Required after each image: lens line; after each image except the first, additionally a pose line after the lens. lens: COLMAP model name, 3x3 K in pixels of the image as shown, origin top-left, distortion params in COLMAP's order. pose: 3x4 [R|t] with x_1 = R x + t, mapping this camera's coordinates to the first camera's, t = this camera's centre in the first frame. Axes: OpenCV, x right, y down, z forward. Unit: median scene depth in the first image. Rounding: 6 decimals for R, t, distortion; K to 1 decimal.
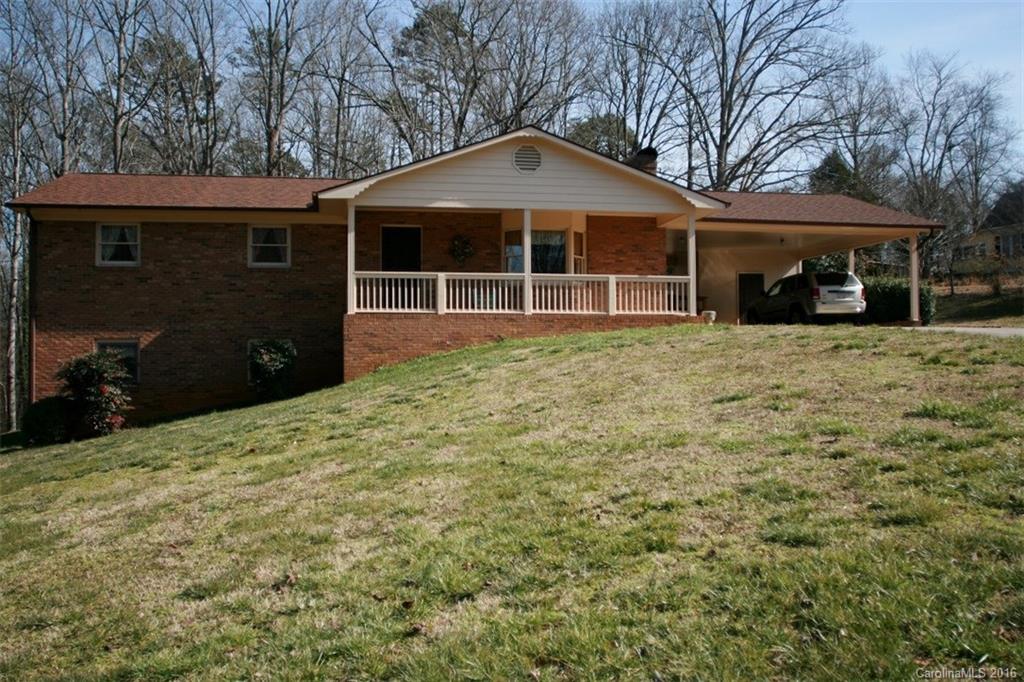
lens RADIAL K [[943.9, 0, 512.2], [0, 943.9, 337.5], [0, 0, 1]] dist [-0.055307, 0.000000]
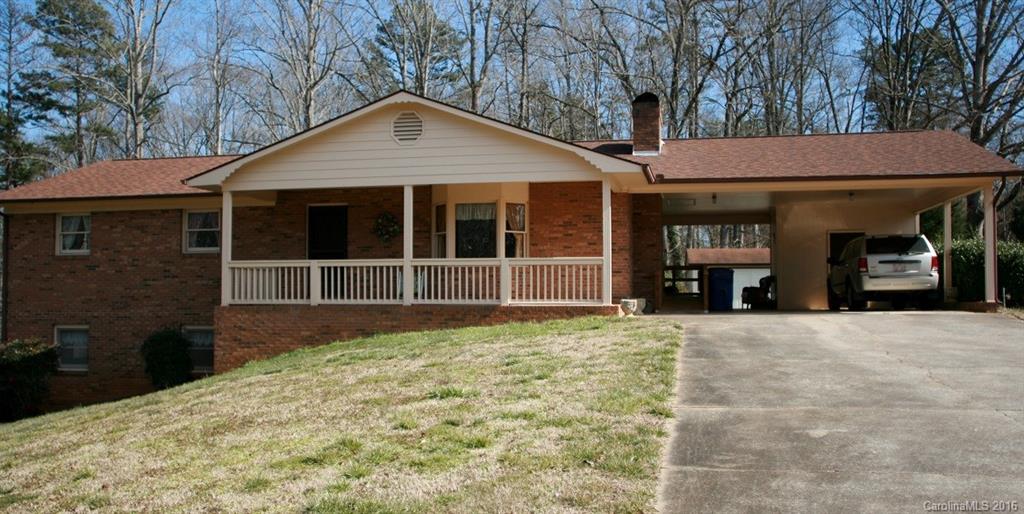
lens RADIAL K [[944.9, 0, 515.6], [0, 944.9, 253.7], [0, 0, 1]] dist [-0.053831, 0.000000]
pose [[0.926517, -0.015542, -0.375933, 0.424792], [0.007905, 0.999730, -0.021848, -0.050386], [0.376171, 0.017271, 0.926389, 0.217233]]
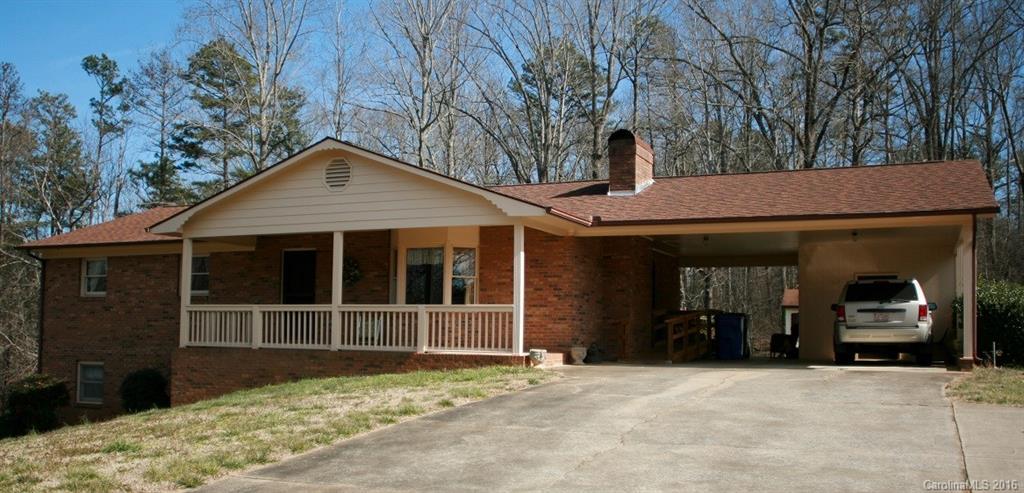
lens RADIAL K [[954.1, 0, 509.0], [0, 954.1, 257.1], [0, 0, 1]] dist [-0.055675, 0.000000]
pose [[0.817267, -0.031715, -0.575385, 0.640722], [-0.001064, 0.998400, -0.056542, -0.059185], [0.576258, 0.046822, 0.815926, 0.352394]]
